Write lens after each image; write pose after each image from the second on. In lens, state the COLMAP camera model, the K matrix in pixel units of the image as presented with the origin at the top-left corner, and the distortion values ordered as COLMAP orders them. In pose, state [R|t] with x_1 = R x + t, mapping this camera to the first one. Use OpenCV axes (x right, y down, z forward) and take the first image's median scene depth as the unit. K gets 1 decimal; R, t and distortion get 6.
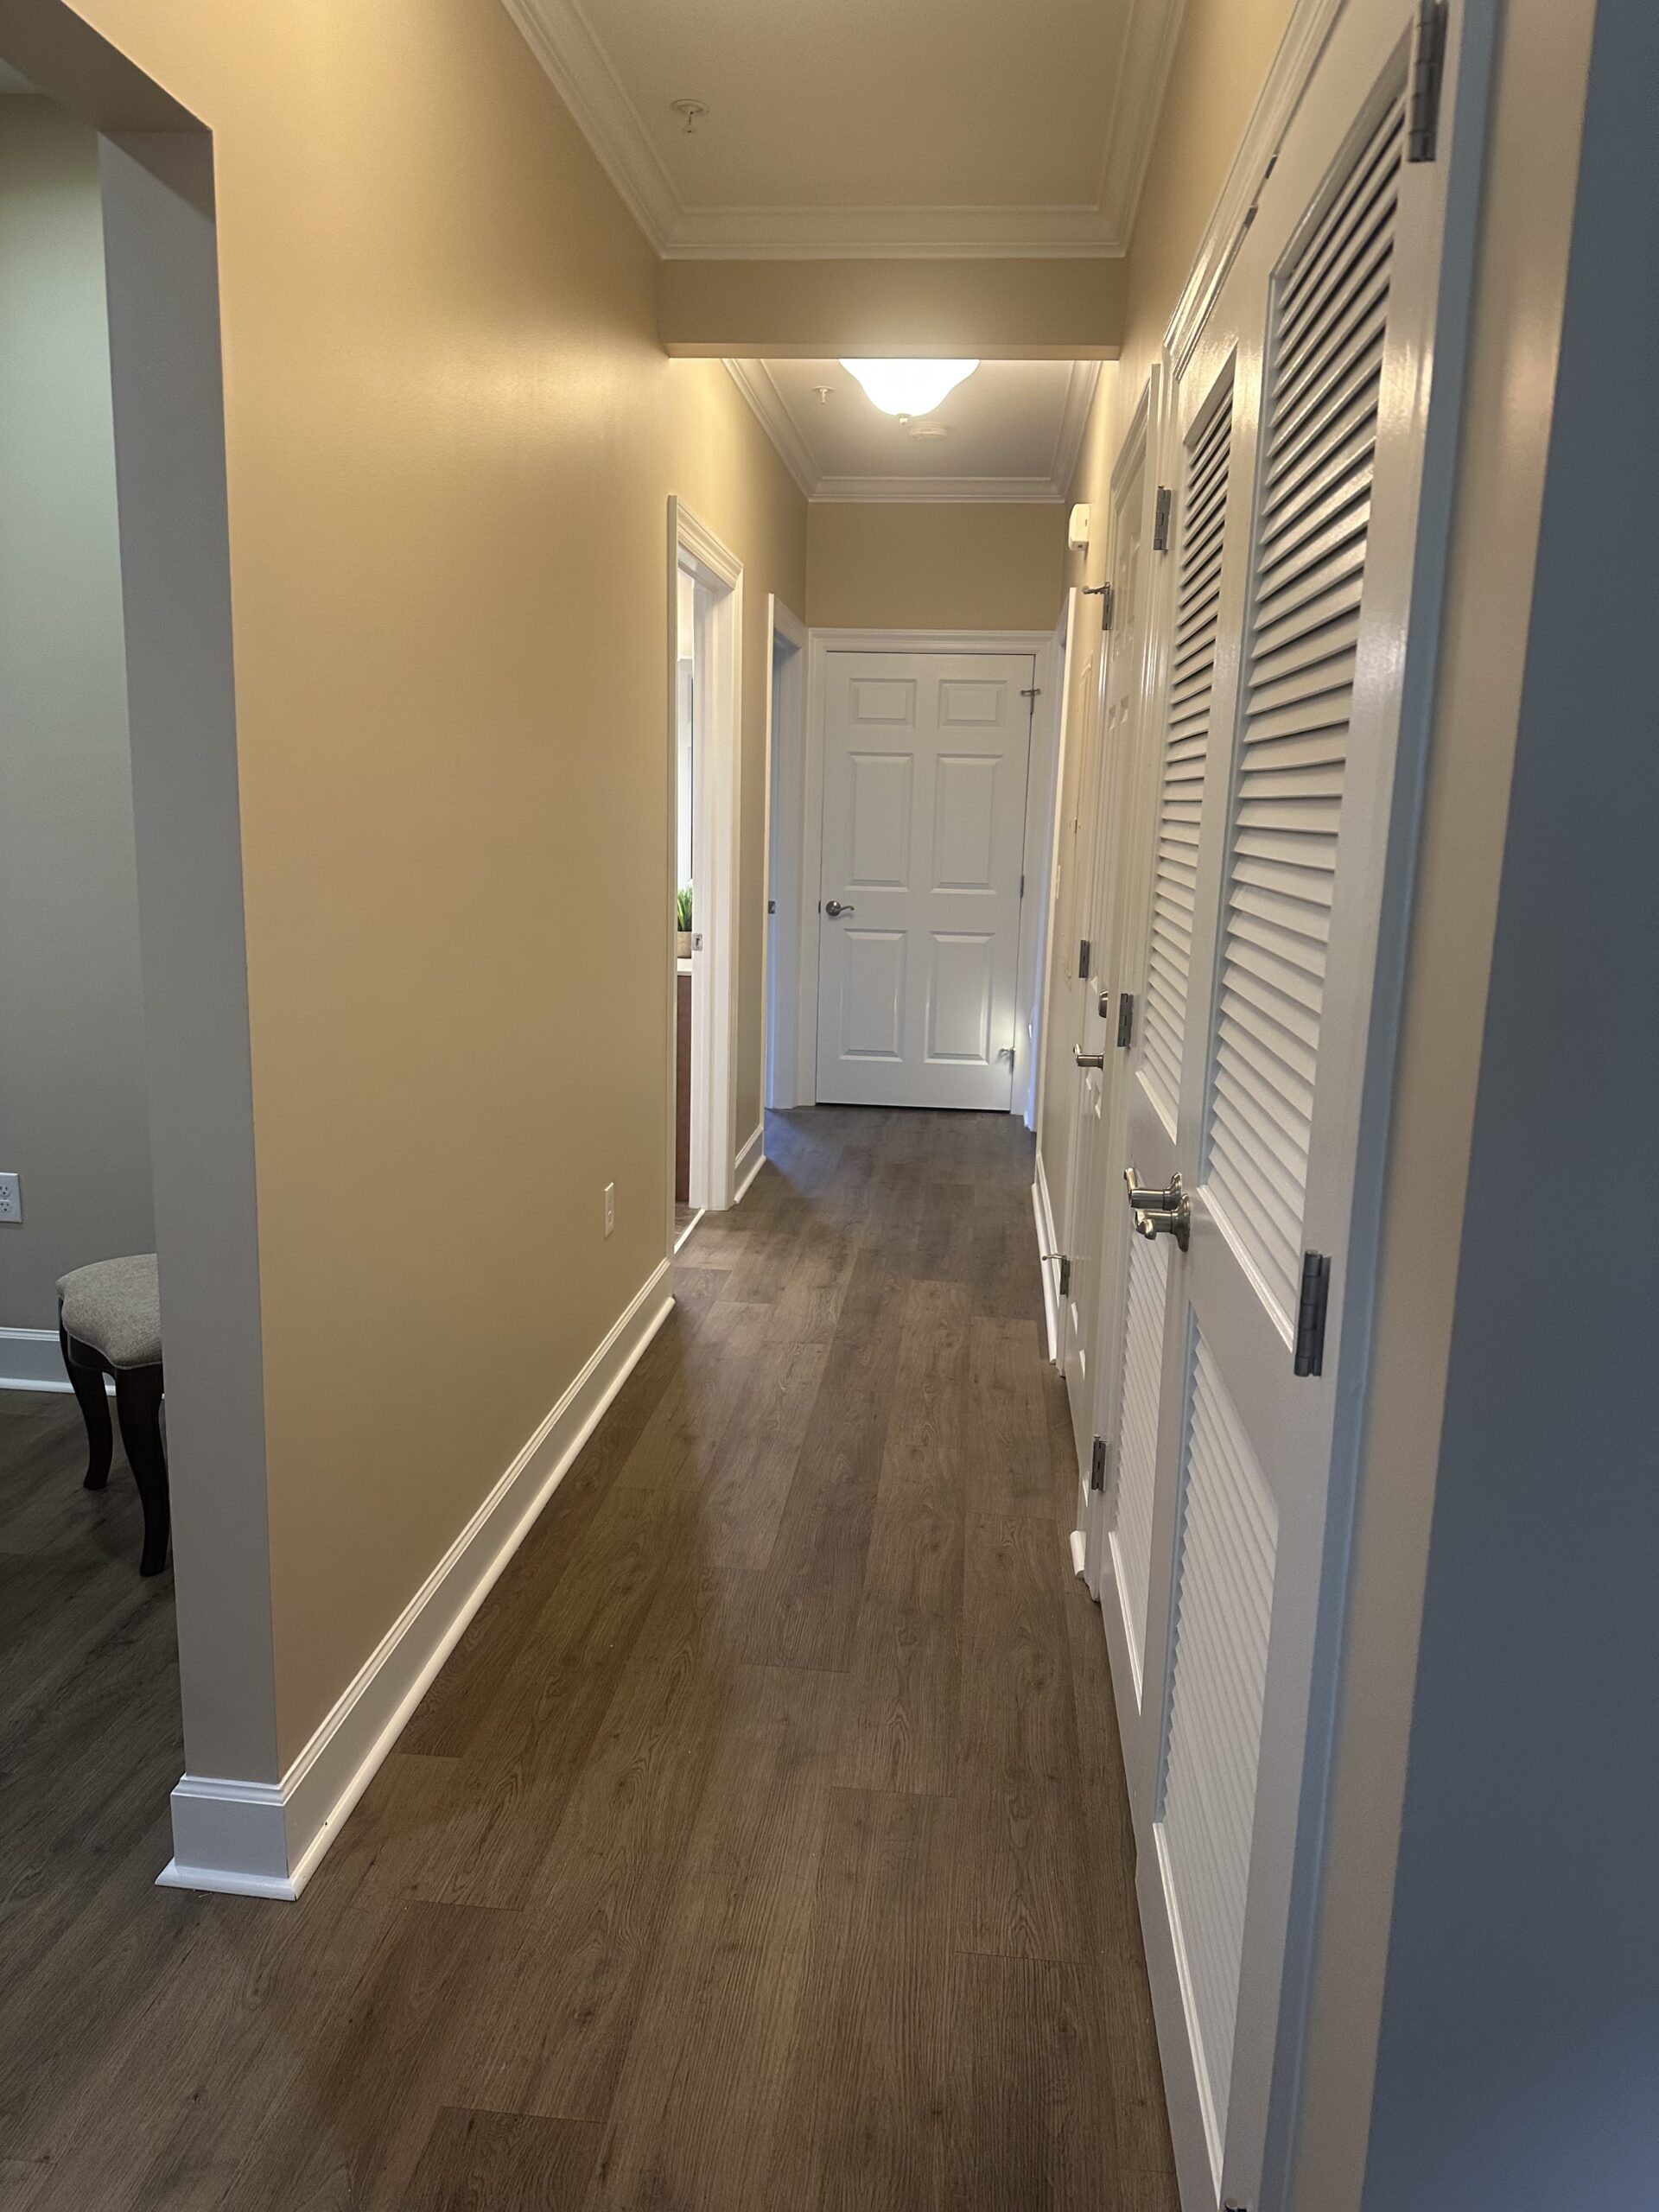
lens RADIAL K [[1628.1, 0, 829.5], [0, 1628.1, 1106.0], [0, 0, 1]] dist [0.082750, -0.040394]
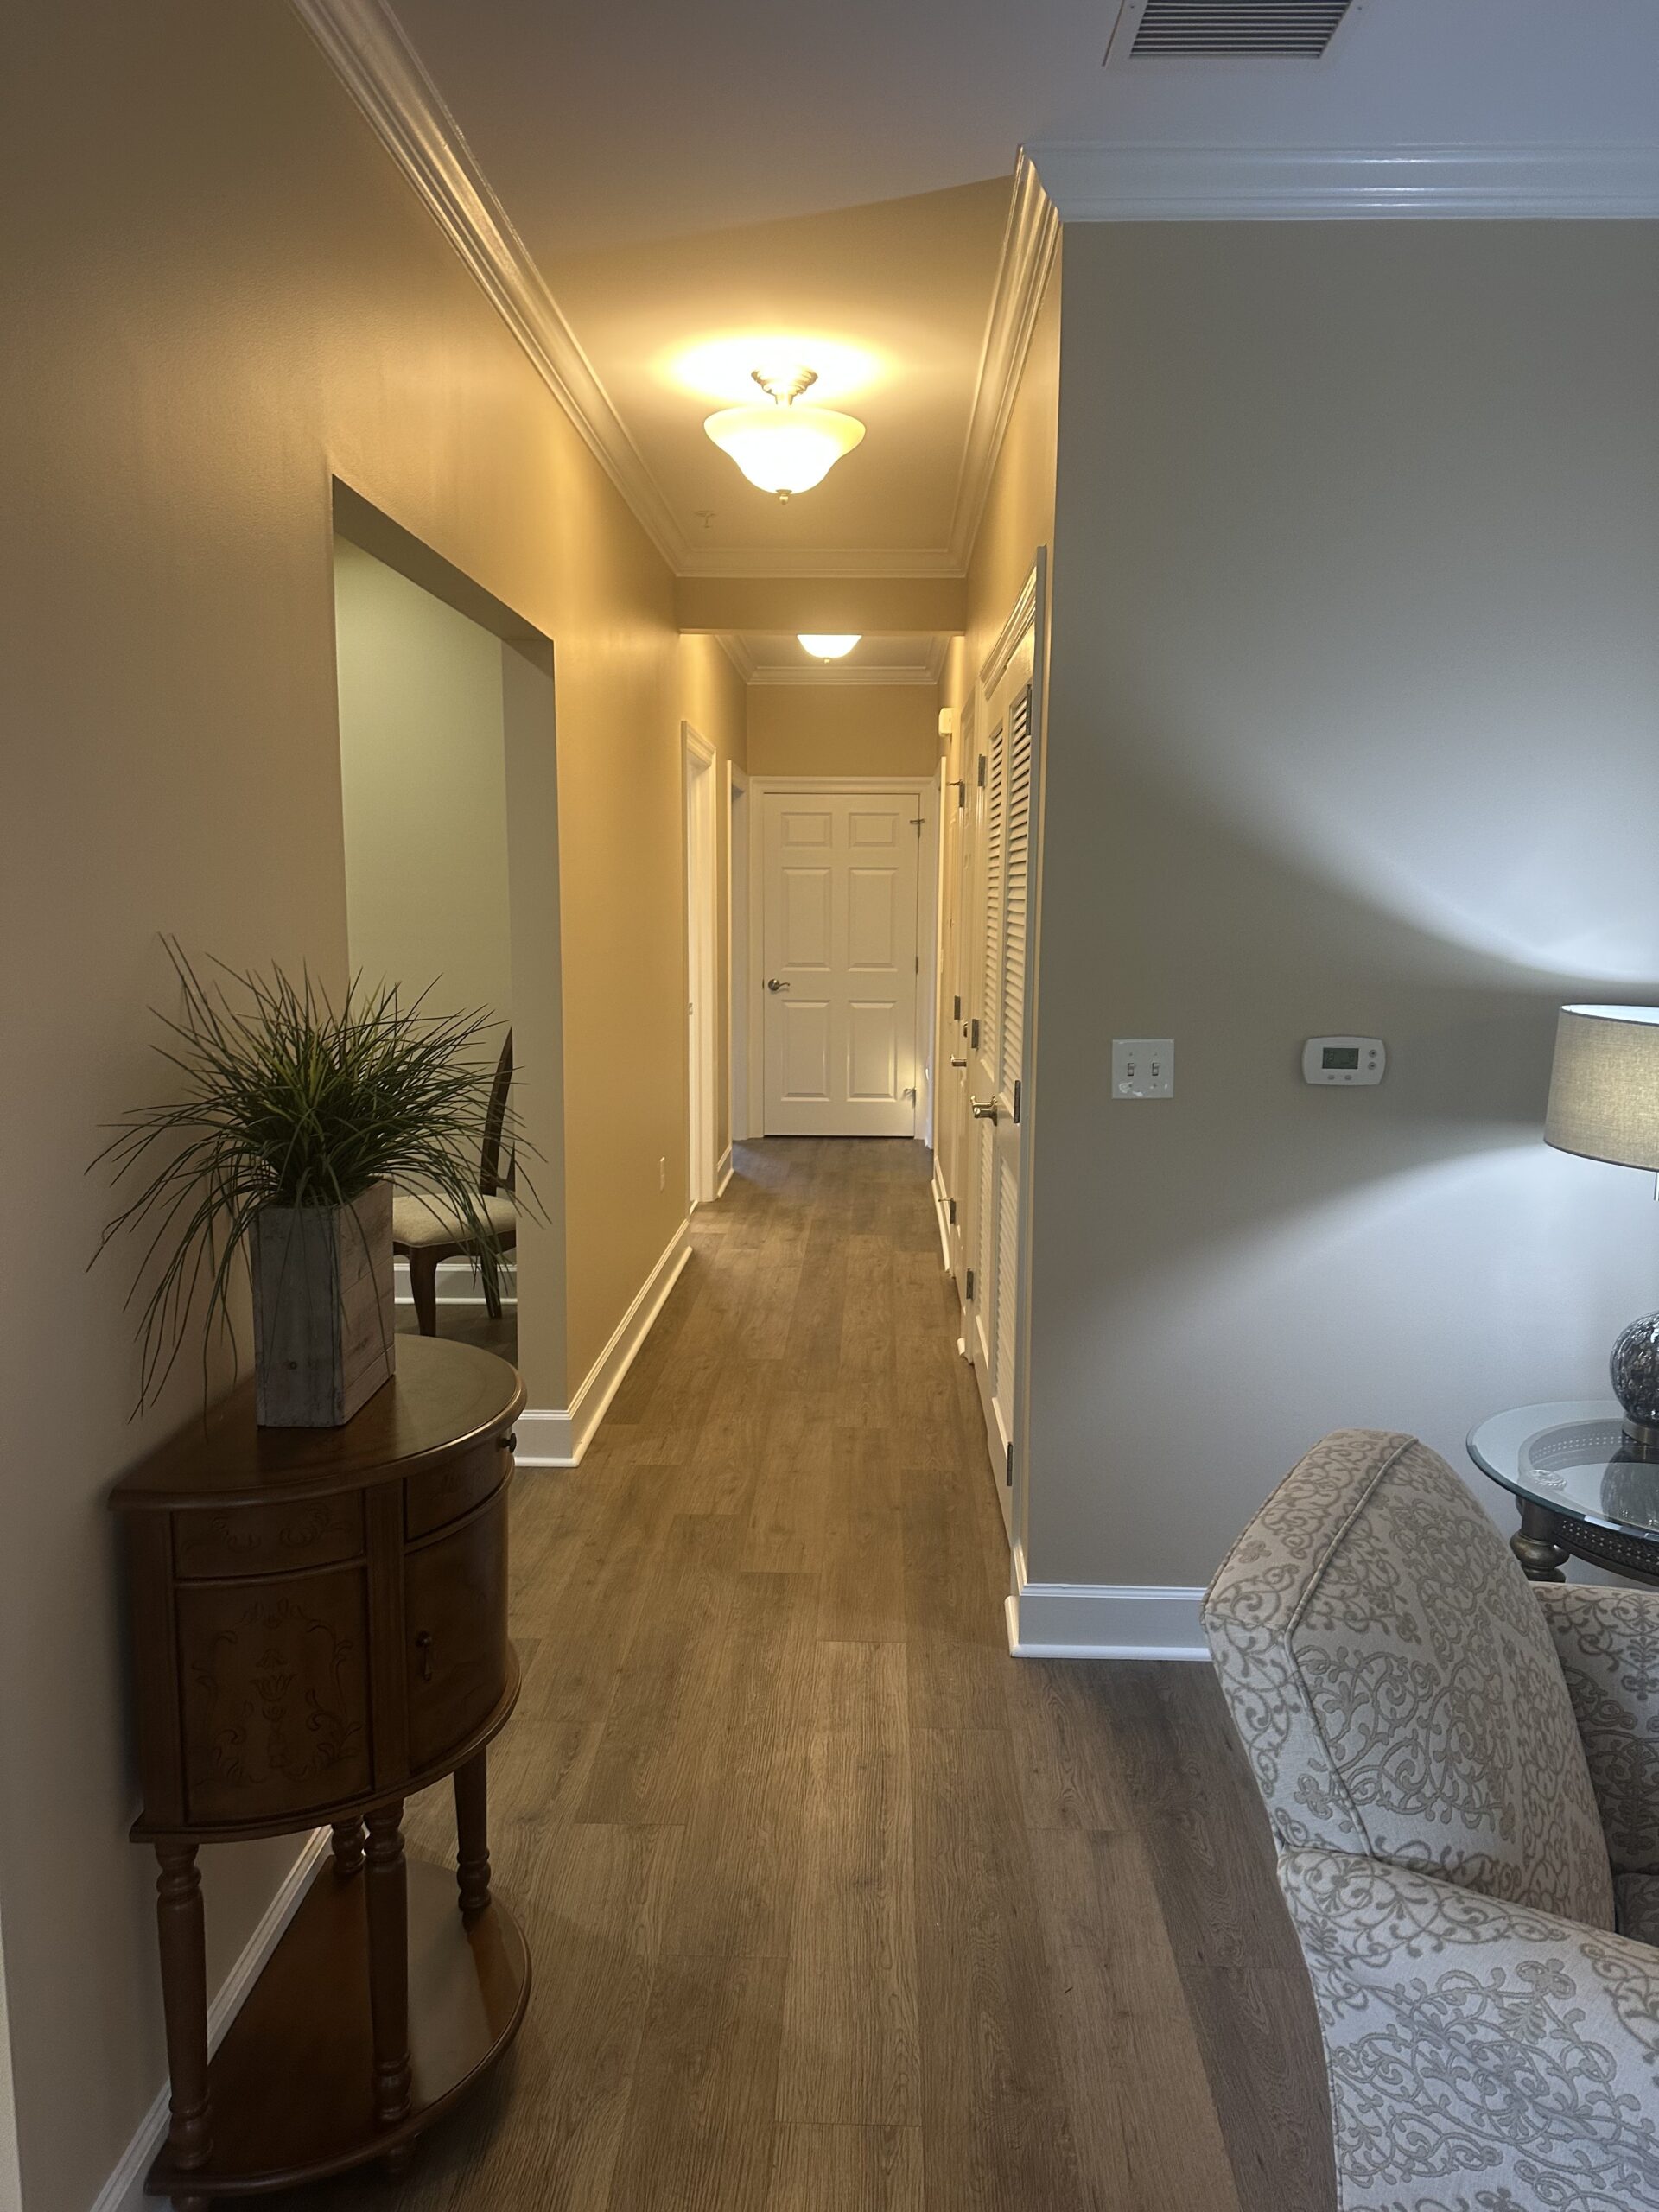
lens RADIAL K [[1628.1, 0, 829.5], [0, 1628.1, 1106.0], [0, 0, 1]] dist [0.082750, -0.040394]
pose [[0.997736, -0.029552, 0.060413, -0.063054], [0.032589, 0.998221, -0.049921, 0.076409], [-0.058830, 0.051777, 0.996924, -0.540785]]
